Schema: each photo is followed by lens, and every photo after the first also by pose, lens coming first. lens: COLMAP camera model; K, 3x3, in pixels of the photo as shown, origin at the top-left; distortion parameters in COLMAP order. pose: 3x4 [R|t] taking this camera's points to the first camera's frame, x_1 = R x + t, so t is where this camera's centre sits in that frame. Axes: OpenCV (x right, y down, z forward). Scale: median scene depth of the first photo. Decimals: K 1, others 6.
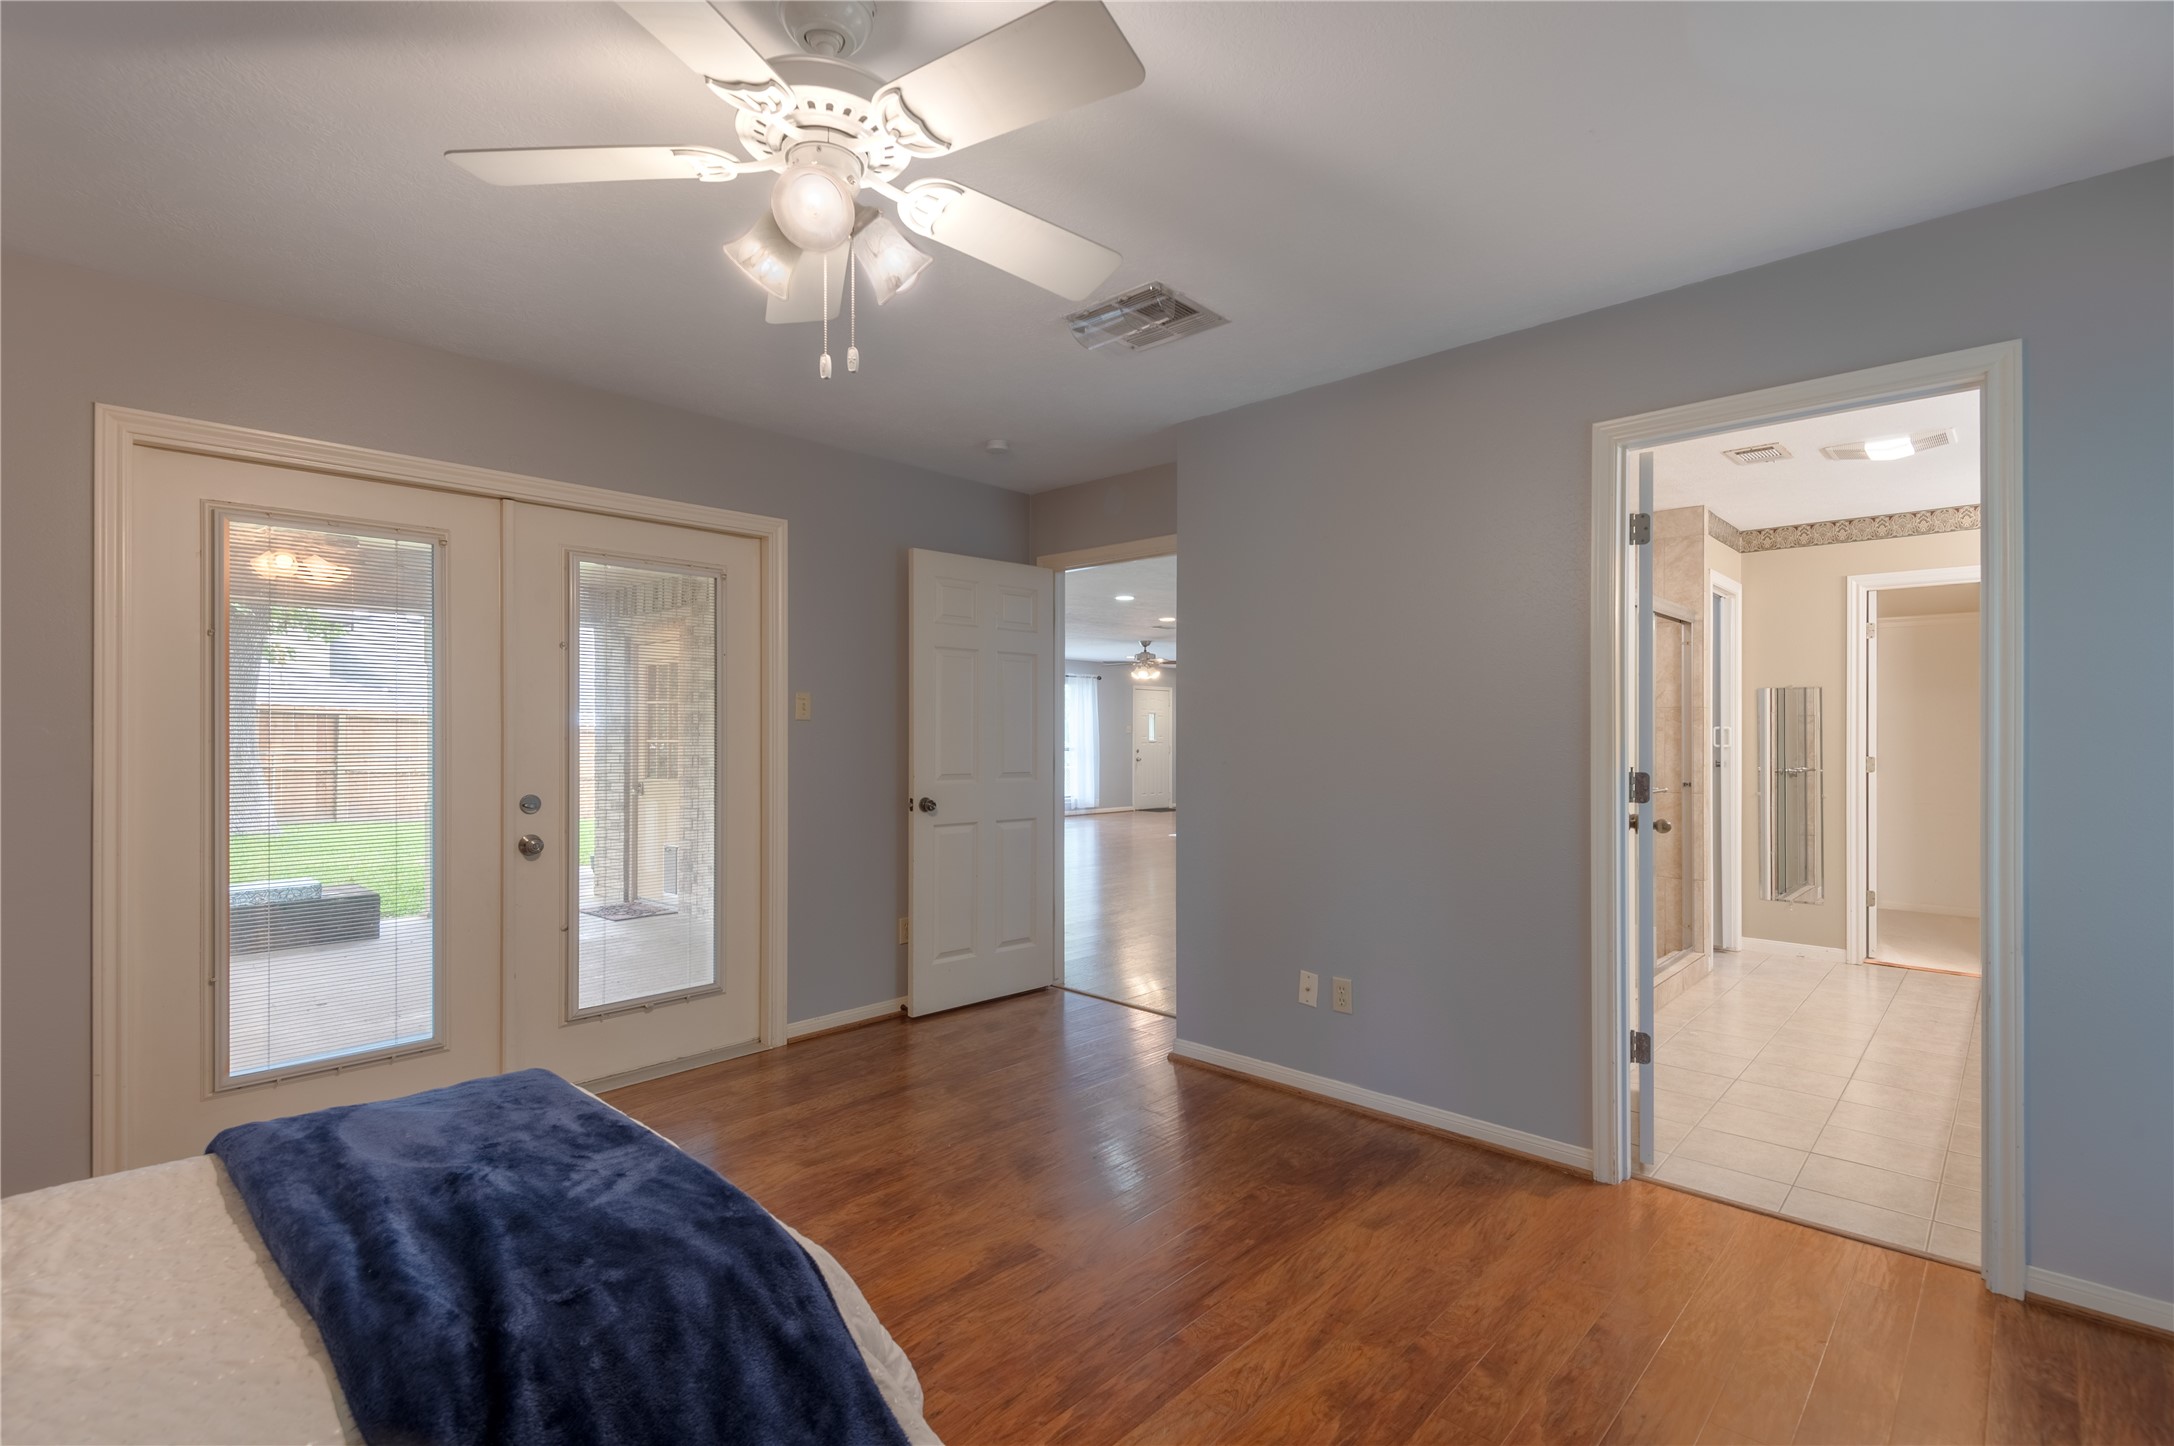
lens RADIAL K [[987.7, 0, 1087.6], [0, 987.7, 730.0], [0, 0, 1]] dist [0.009854, -0.009370]
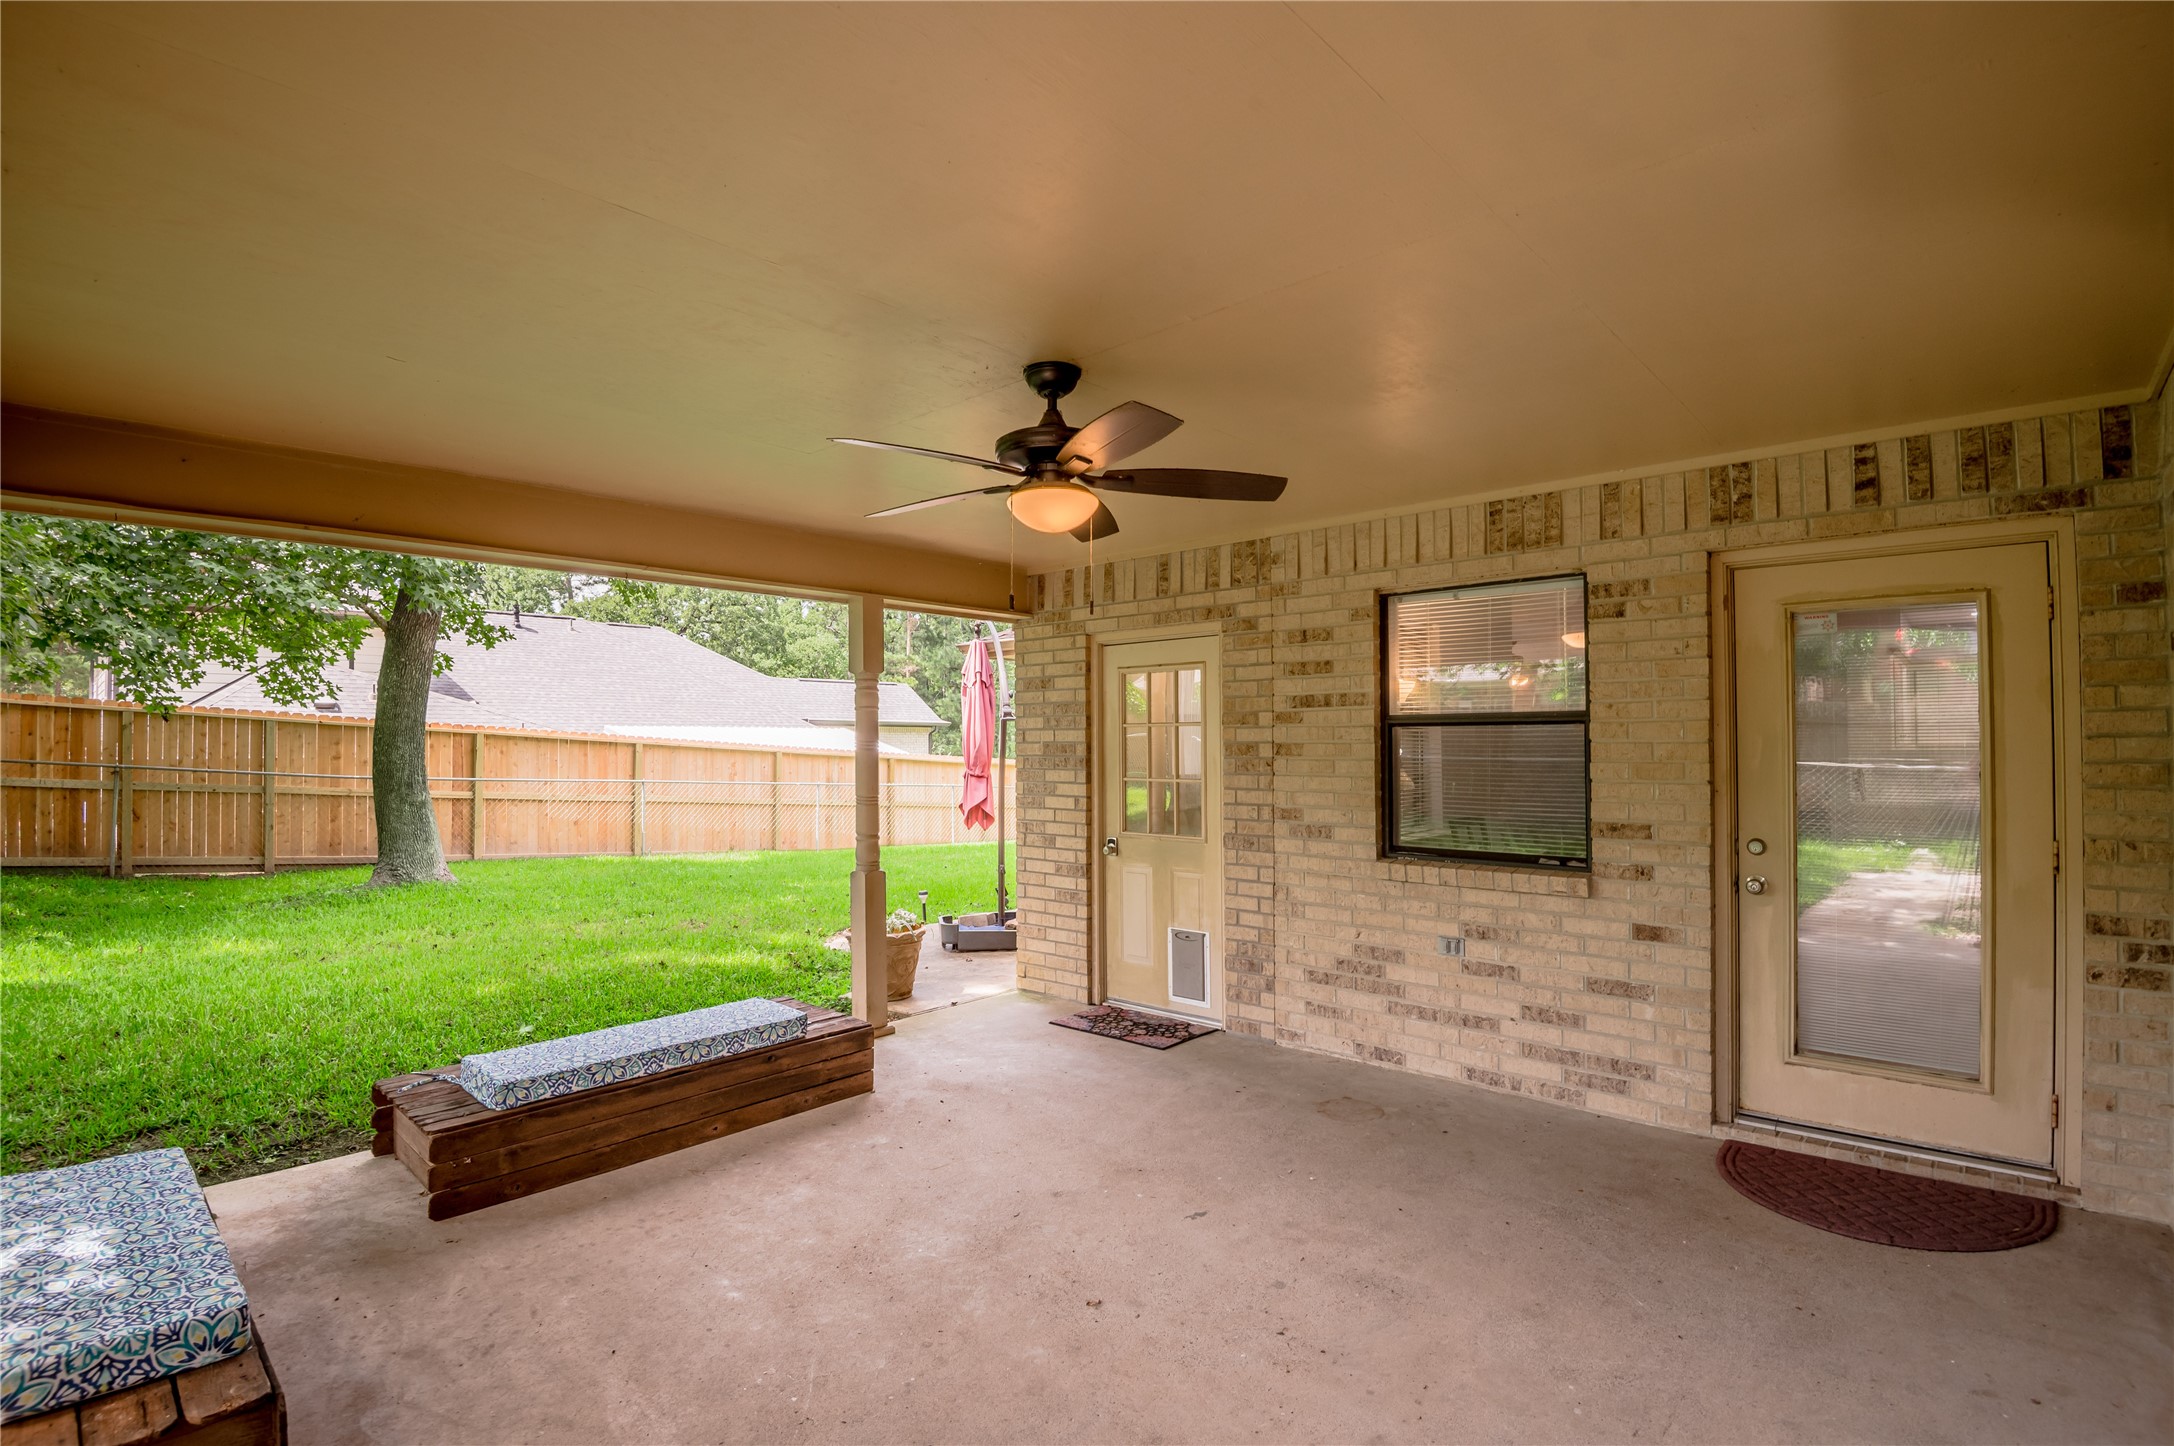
lens RADIAL K [[987.7, 0, 1091.7], [0, 987.7, 727.7], [0, 0, 1]] dist [0.009854, -0.009370]
pose [[0.999986, 0.002232, -0.004884, -0.461283], [-0.002317, 0.999845, -0.017476, -0.013543], [0.004844, 0.017487, 0.999835, 0.285383]]
